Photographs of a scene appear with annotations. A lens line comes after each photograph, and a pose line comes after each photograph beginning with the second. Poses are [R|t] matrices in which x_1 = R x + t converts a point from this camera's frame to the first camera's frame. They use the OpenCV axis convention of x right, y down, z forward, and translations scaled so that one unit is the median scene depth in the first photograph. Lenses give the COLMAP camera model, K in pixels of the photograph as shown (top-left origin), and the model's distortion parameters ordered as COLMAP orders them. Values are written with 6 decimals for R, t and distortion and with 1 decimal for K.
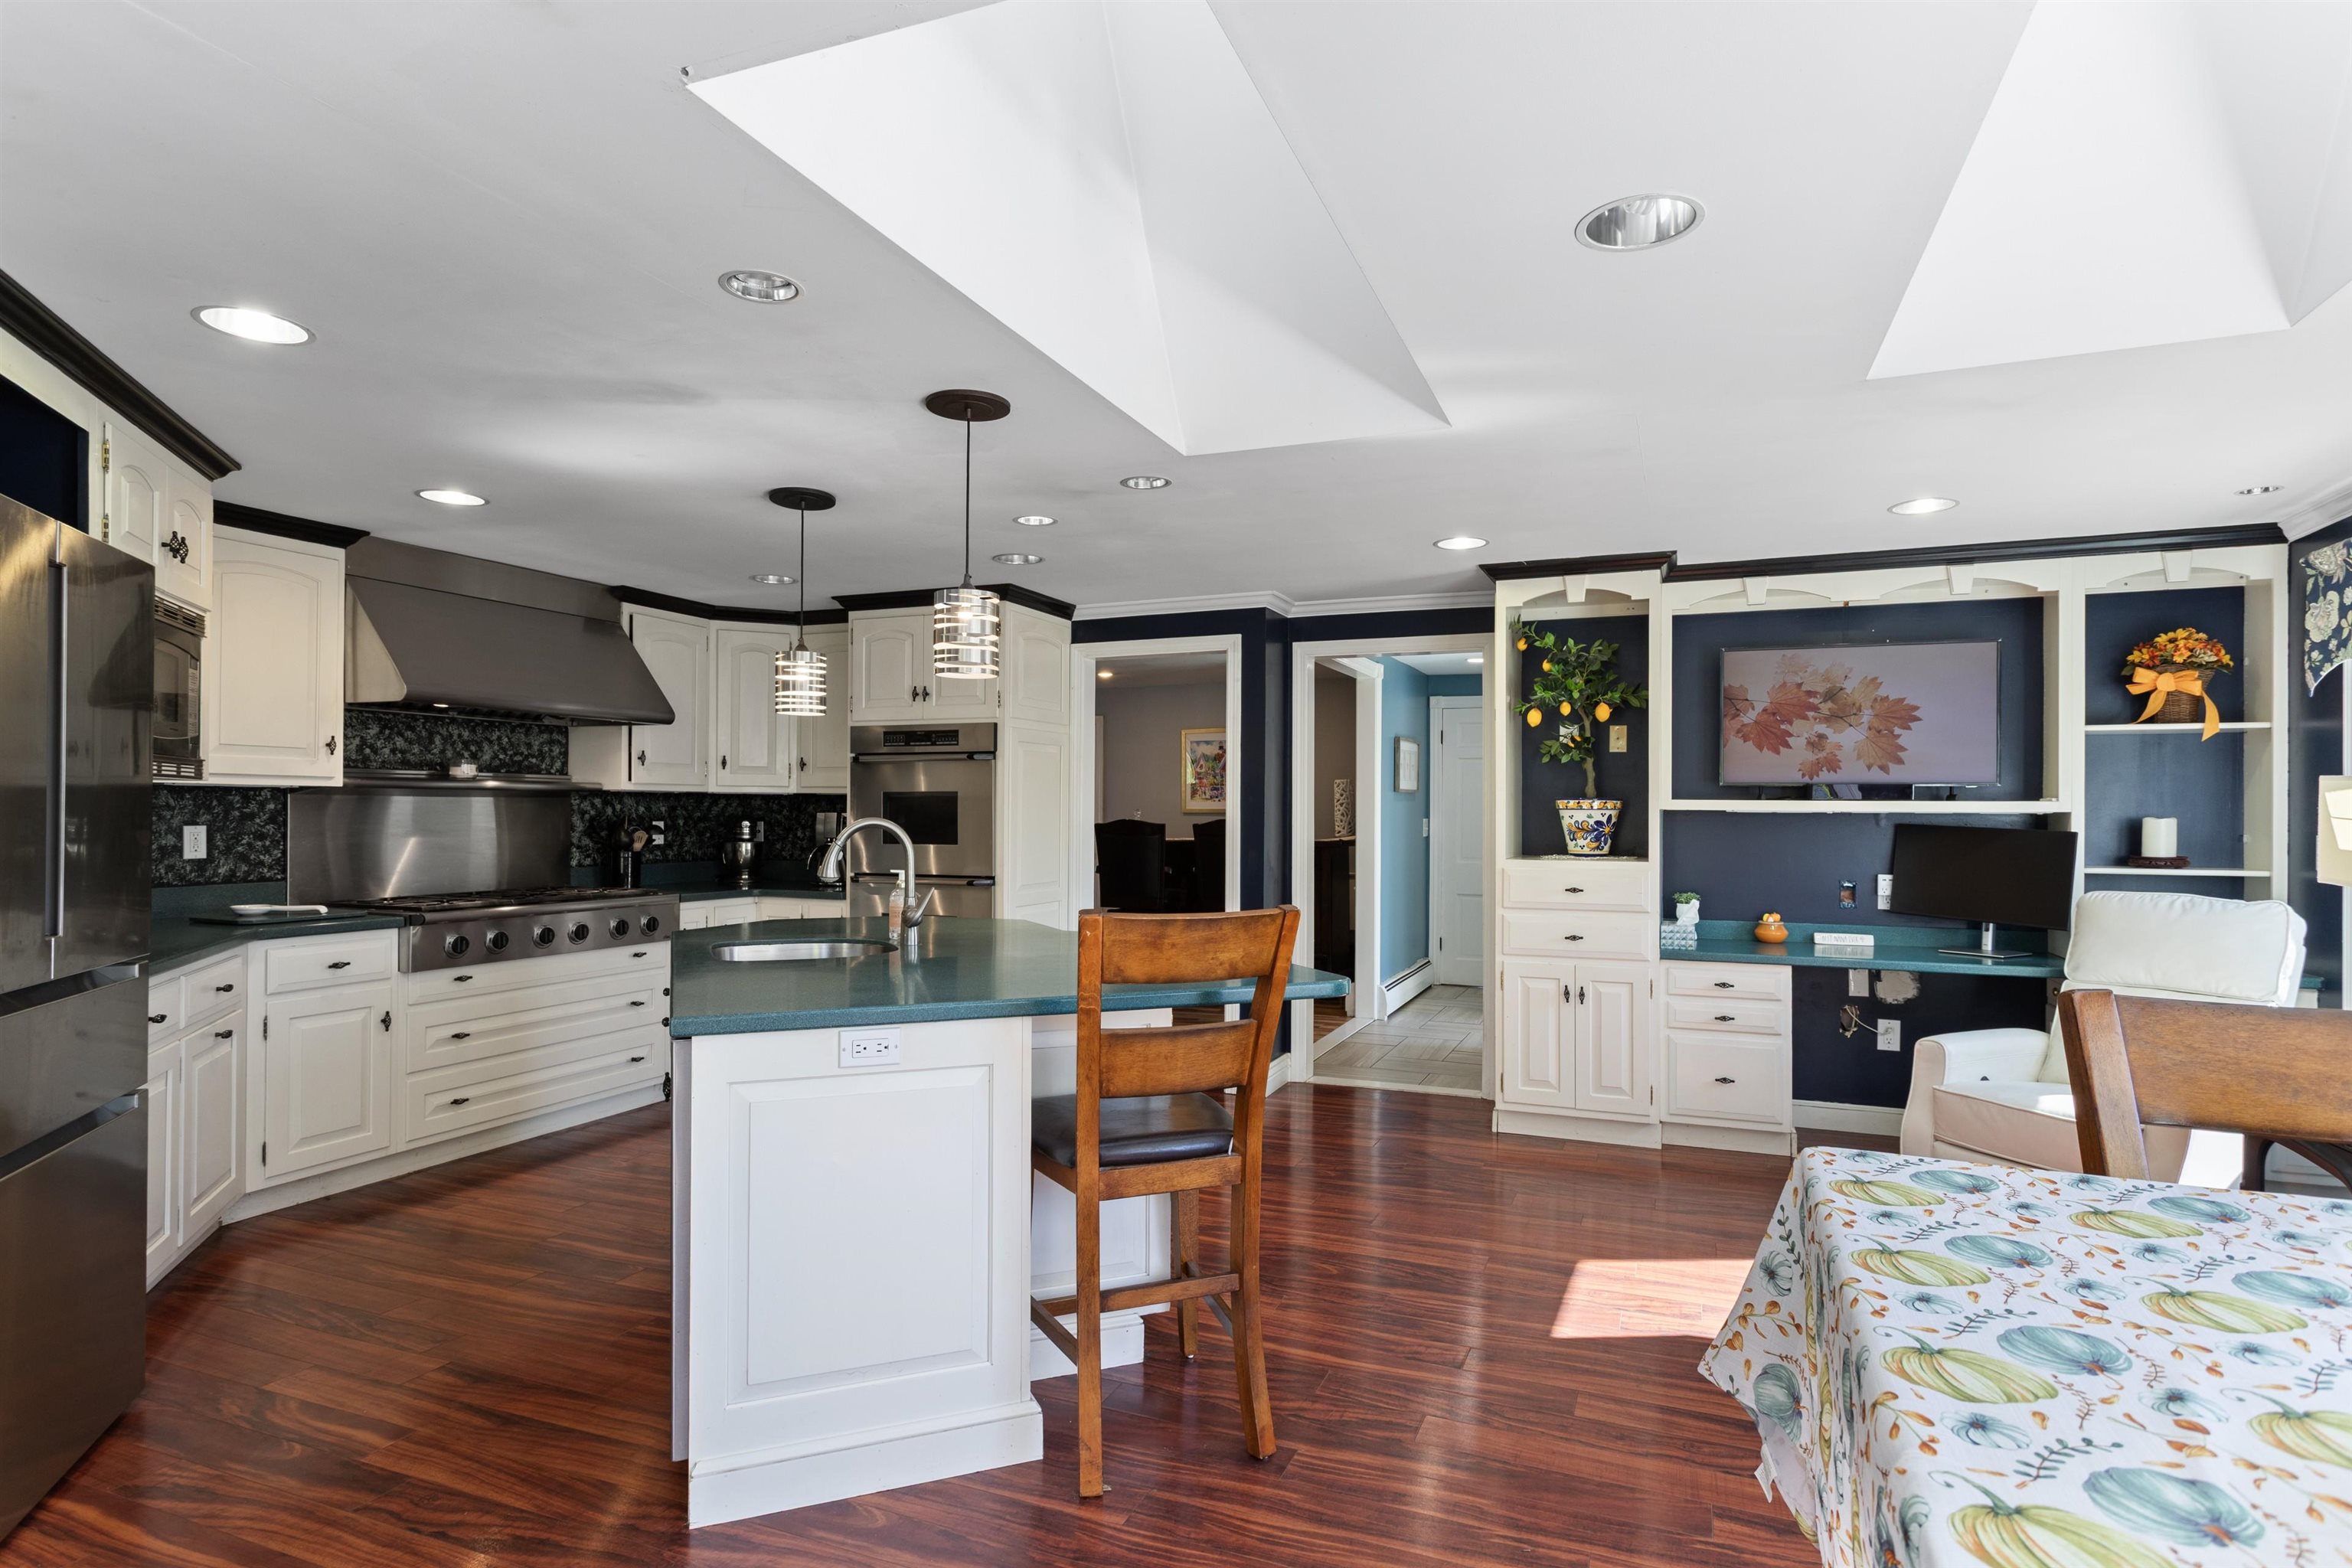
lens RADIAL K [[1257.6, 0, 1176.0], [0, 1257.6, 784.0], [0, 0, 1]] dist [0.000381, 0.000112]
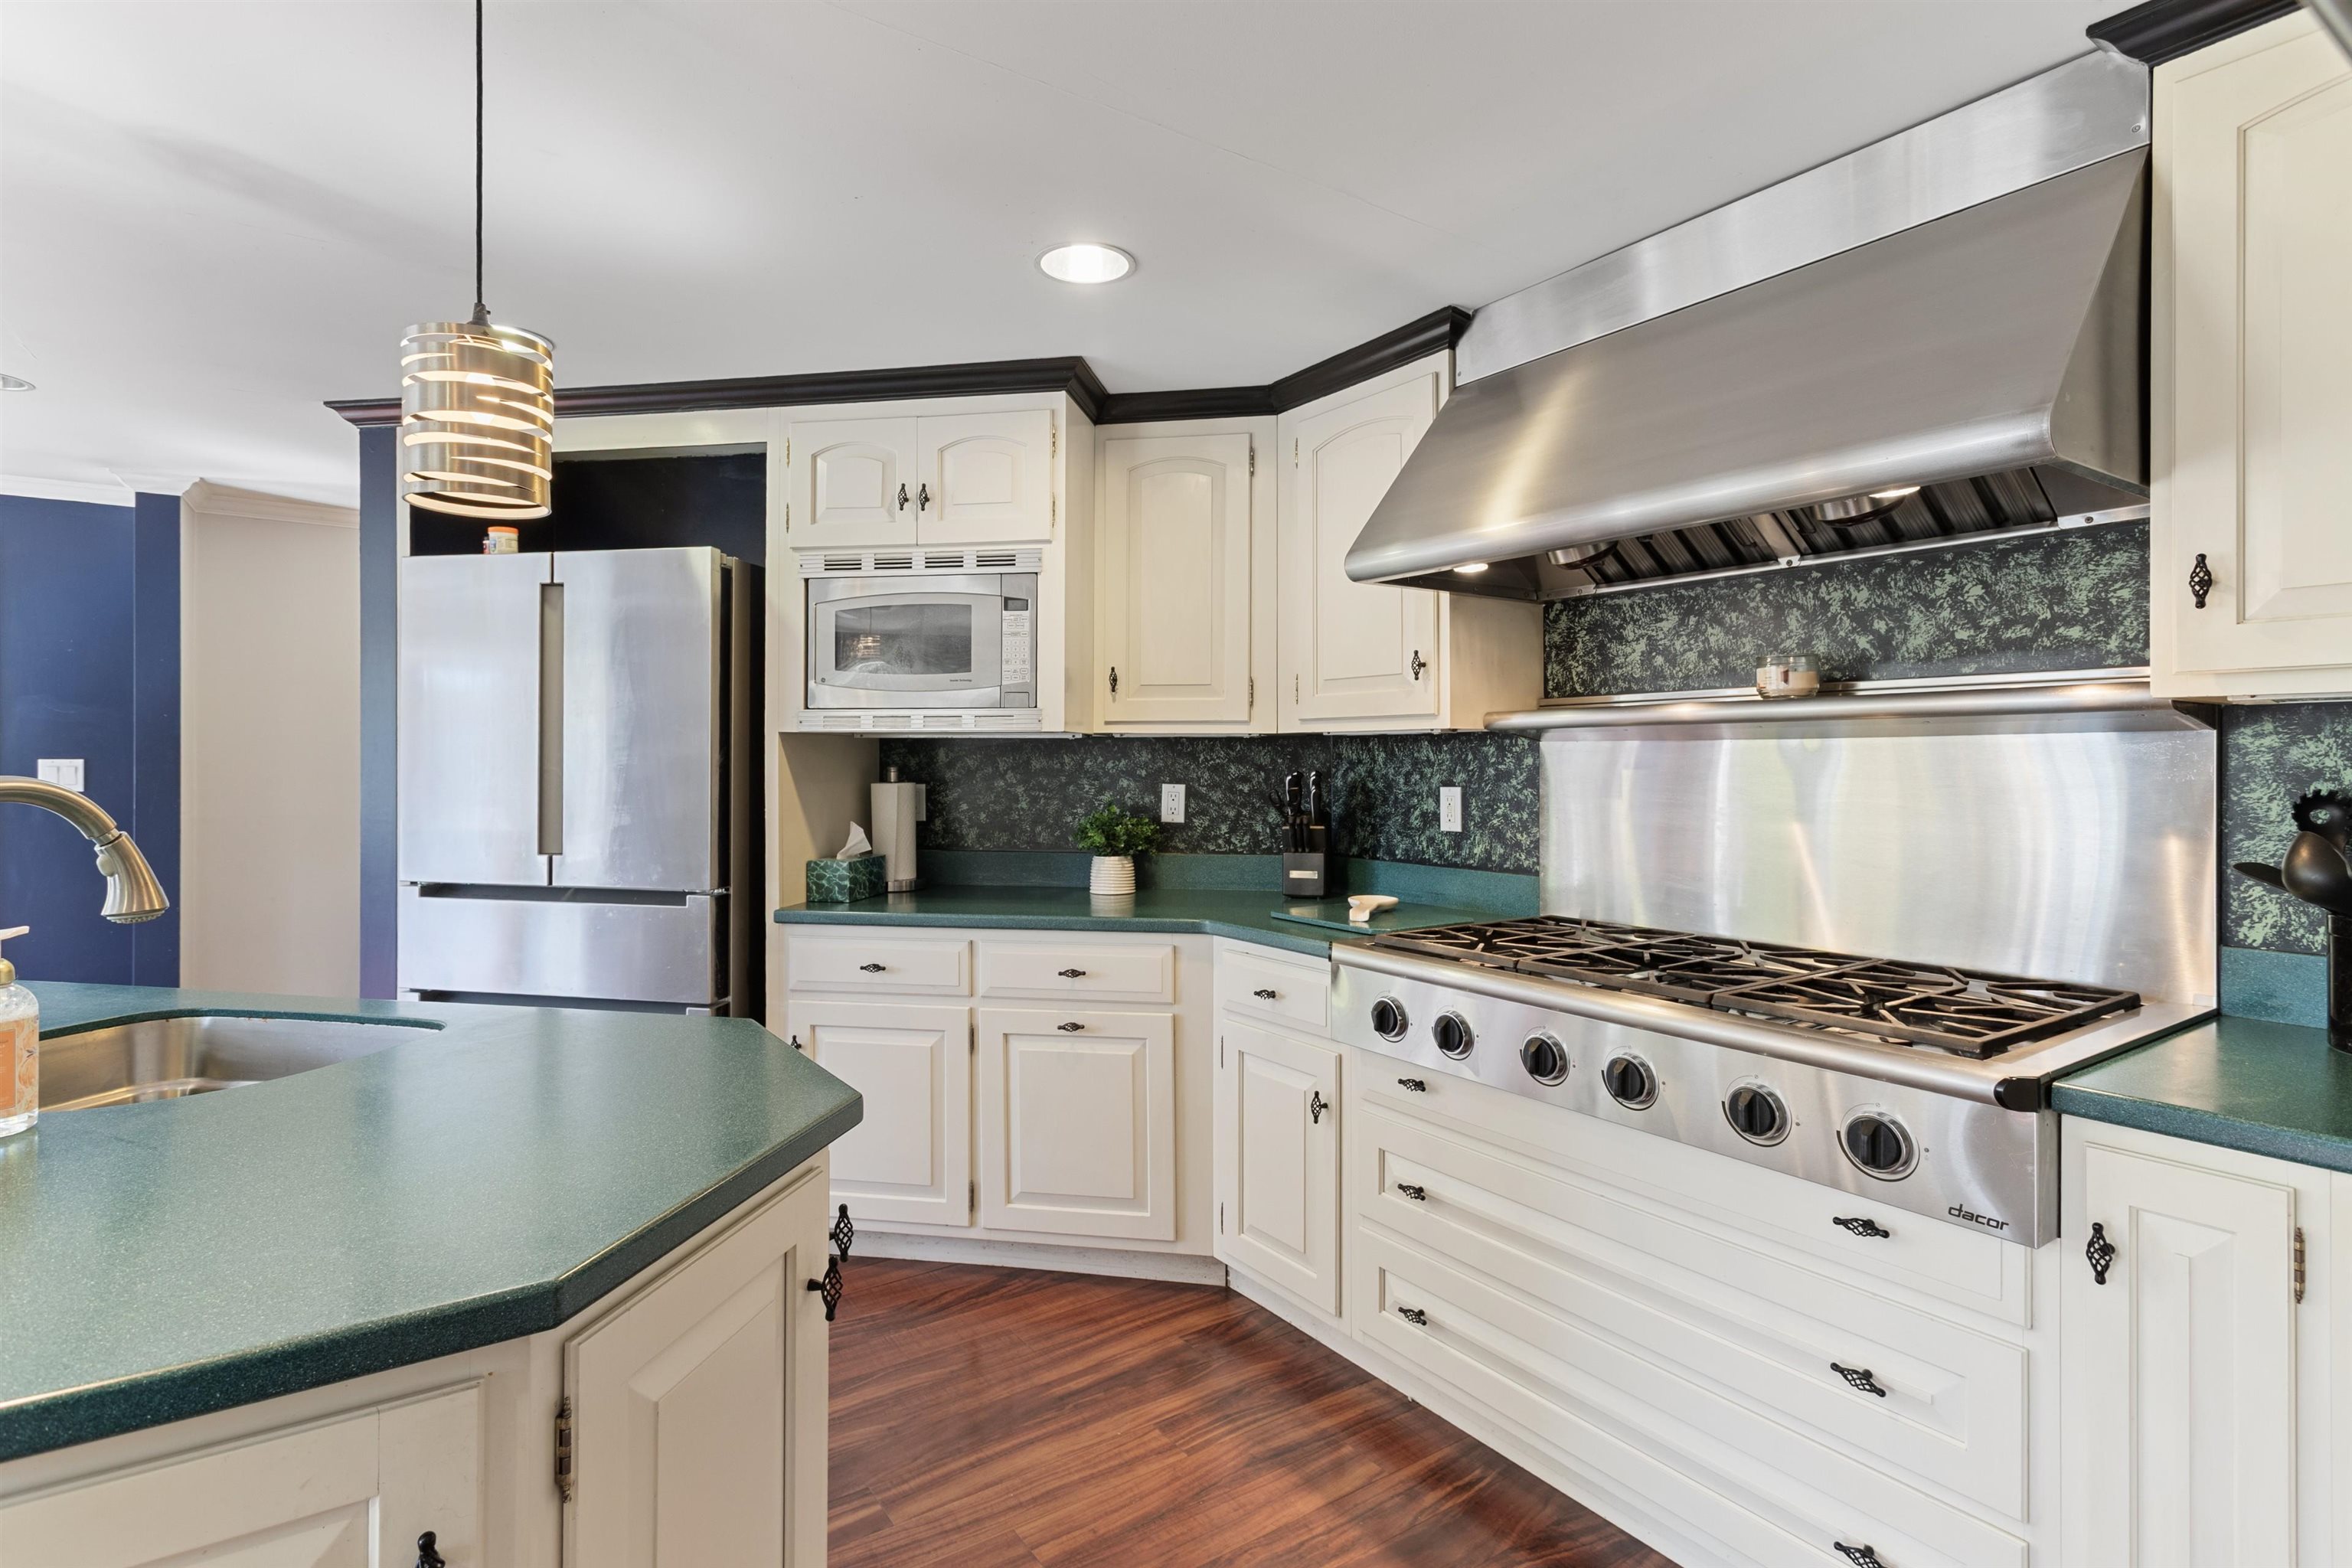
lens RADIAL K [[1125.3, 0, 1176.2], [0, 1125.3, 775.3], [0, 0, 1]] dist [0.005103, 0.001333]
pose [[-0.521763, 0.000648, -0.853090, -0.115015], [0.011453, 0.999915, -0.006245, 0.027335], [0.853013, -0.013029, -0.521726, 1.172727]]
